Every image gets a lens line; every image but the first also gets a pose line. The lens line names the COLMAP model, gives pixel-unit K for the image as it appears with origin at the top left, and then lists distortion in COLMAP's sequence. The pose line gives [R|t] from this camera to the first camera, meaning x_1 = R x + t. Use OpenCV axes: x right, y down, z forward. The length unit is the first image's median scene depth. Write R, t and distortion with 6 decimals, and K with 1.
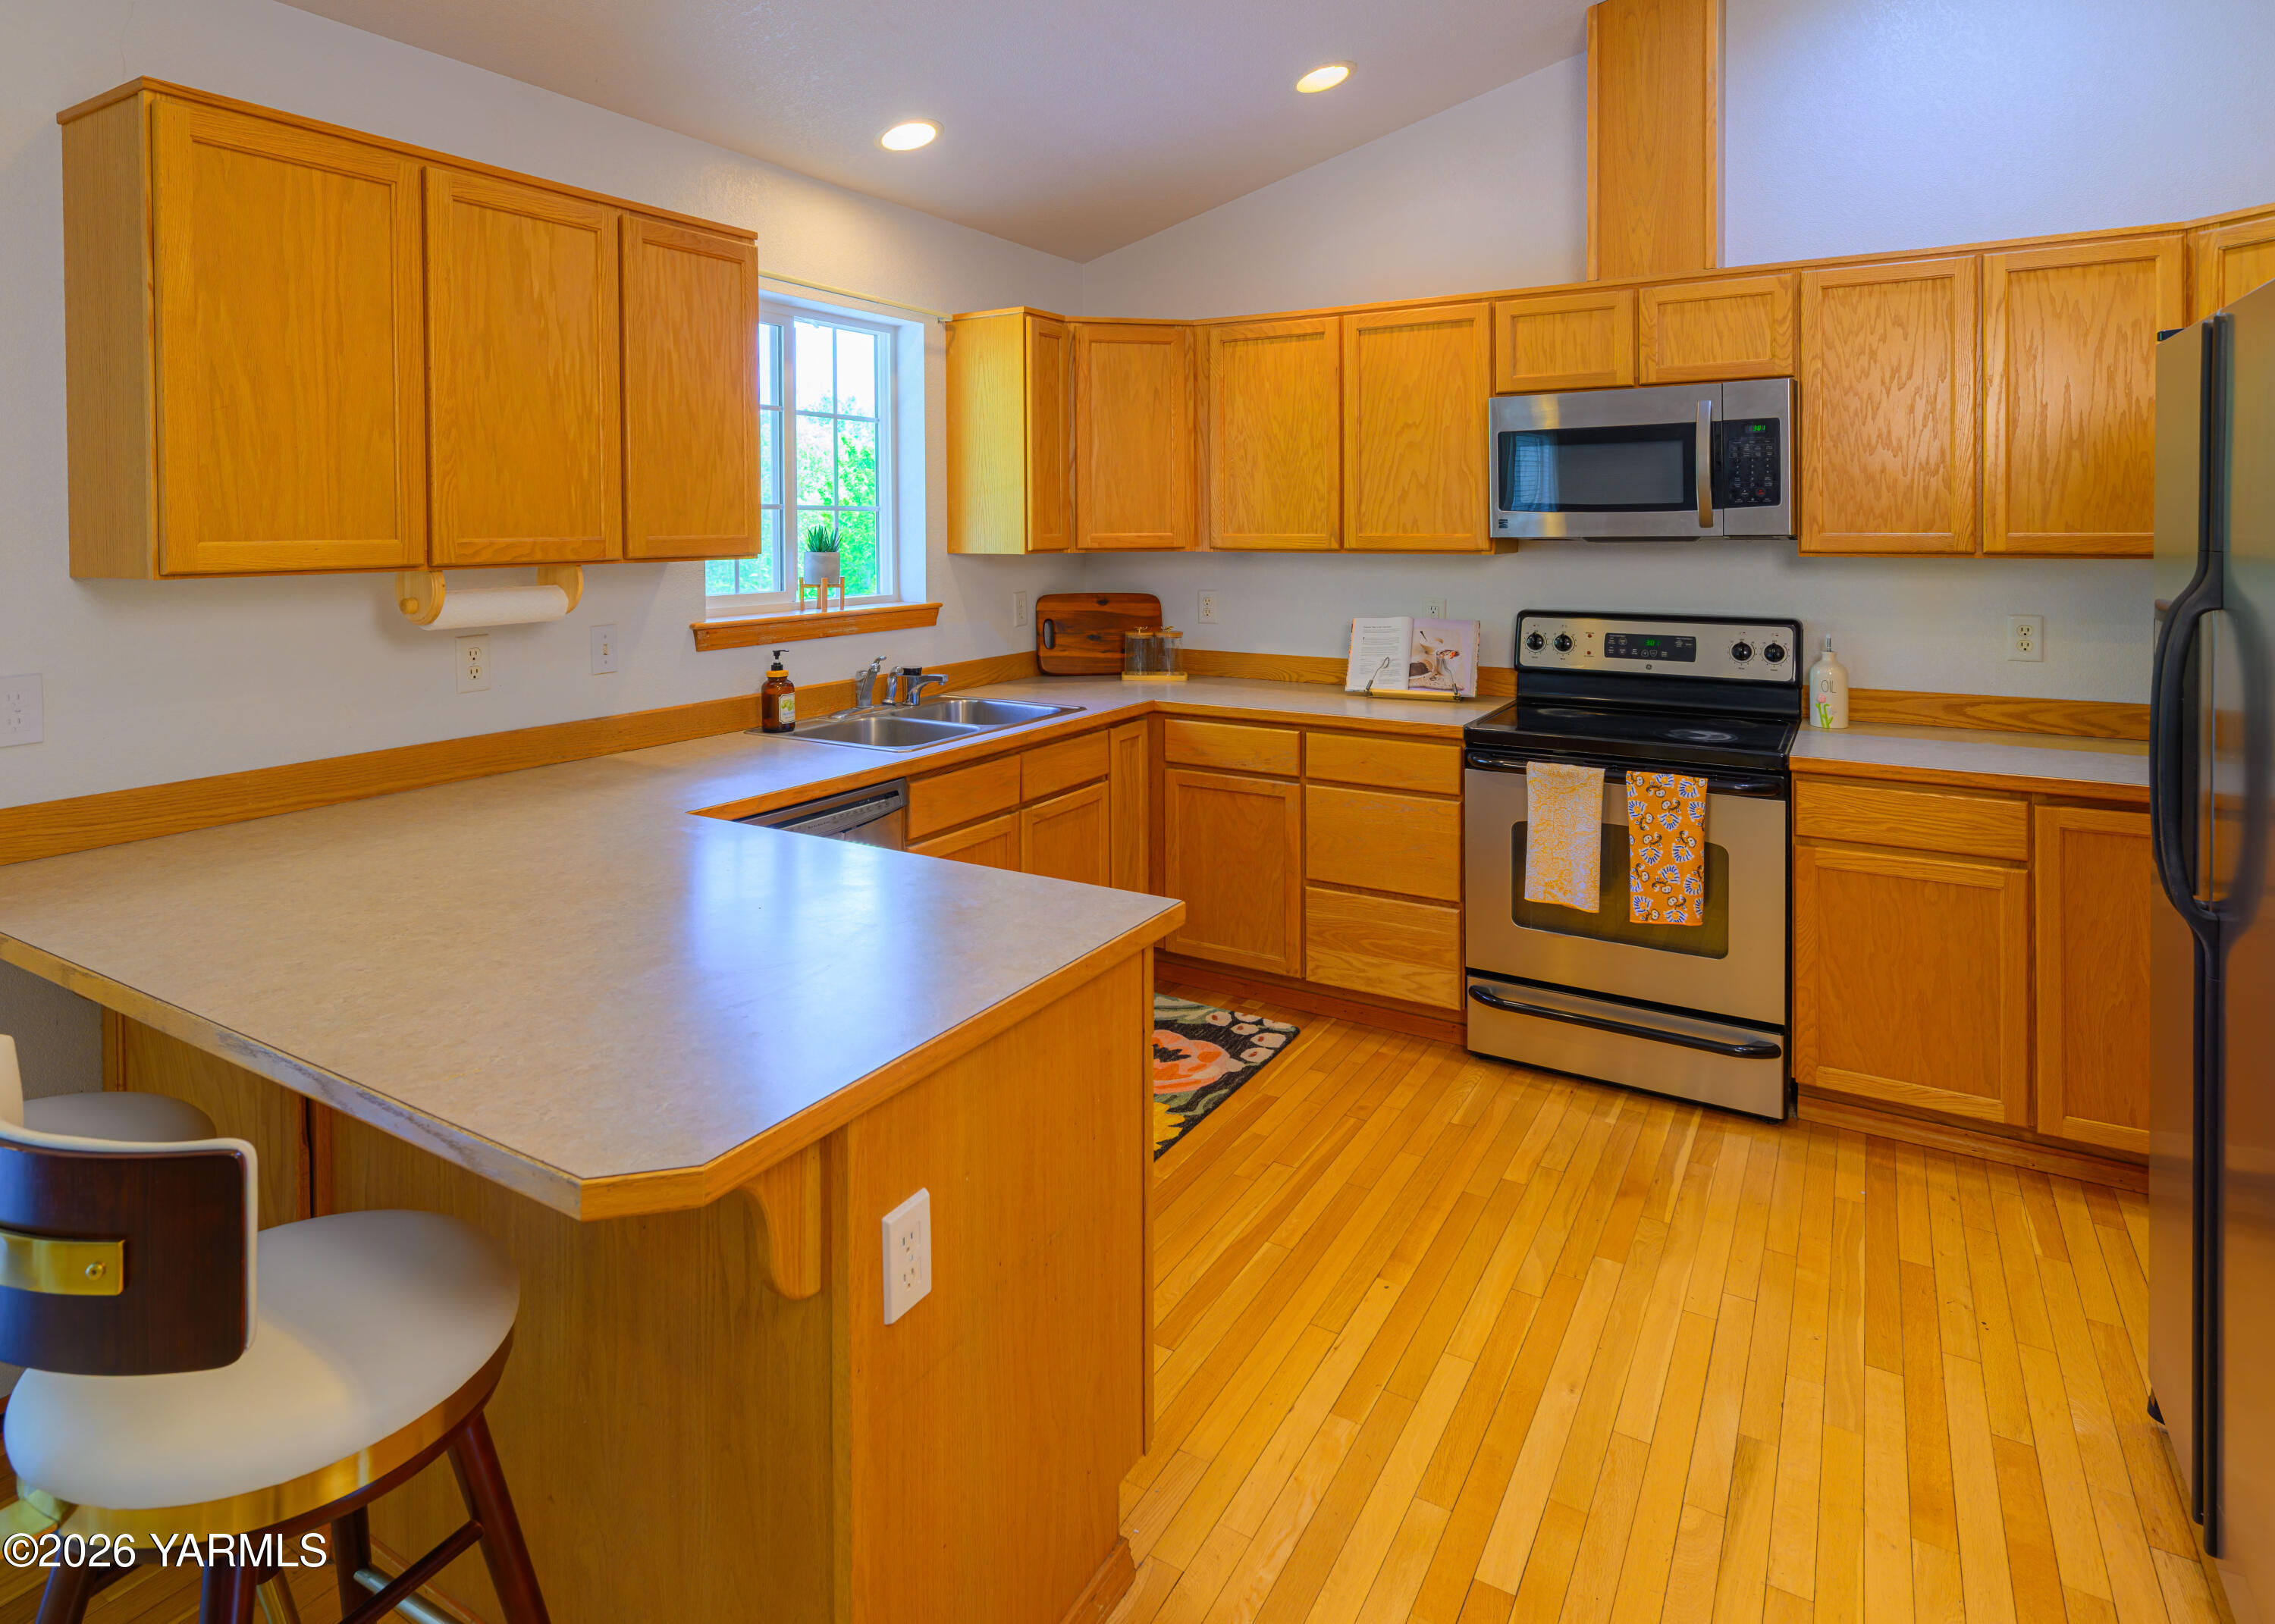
lens RADIAL K [[1182.4, 0, 1137.5], [0, 1182.4, 812.0], [0, 0, 1]] dist [0.001986, -0.000126]
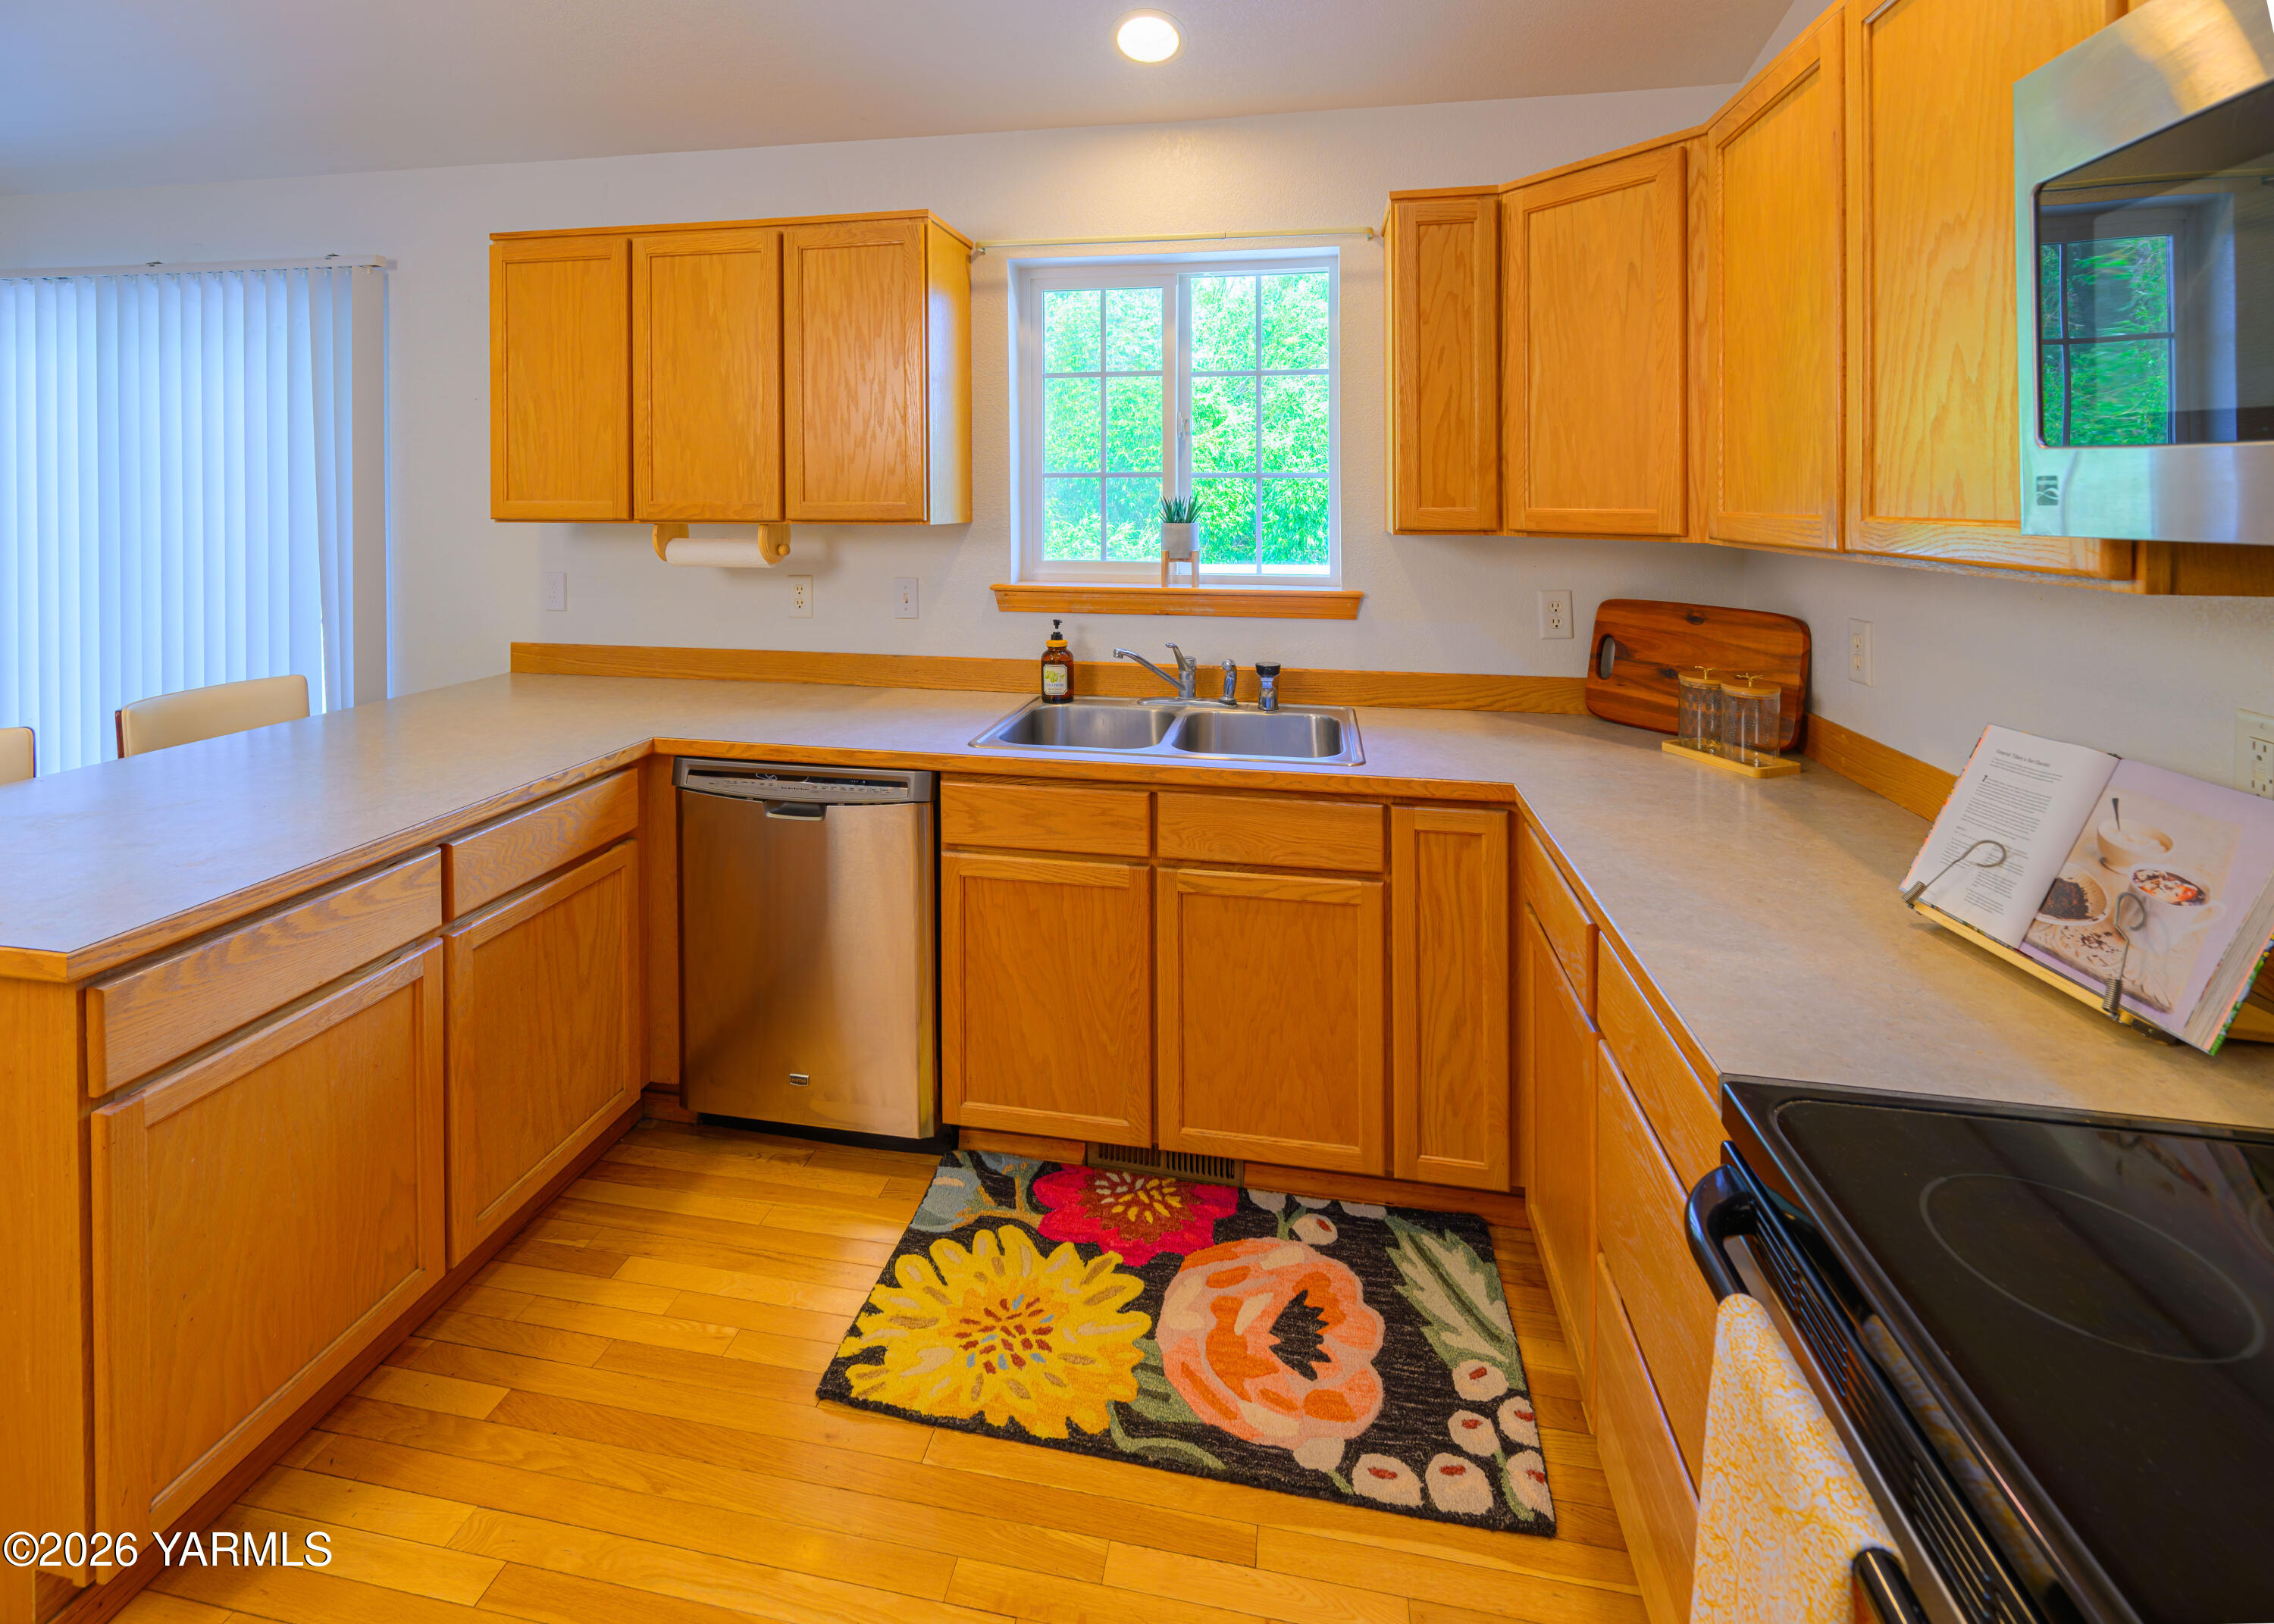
lens RADIAL K [[1018.1, 0, 1130.6], [0, 1018.1, 635.8], [0, 0, 1]] dist [0.002061, -0.000071]
pose [[0.348967, 0.130262, -0.928037, 0.476217], [-0.225653, 0.972835, 0.051699, -0.173875], [0.909562, 0.191373, 0.368882, 0.720781]]
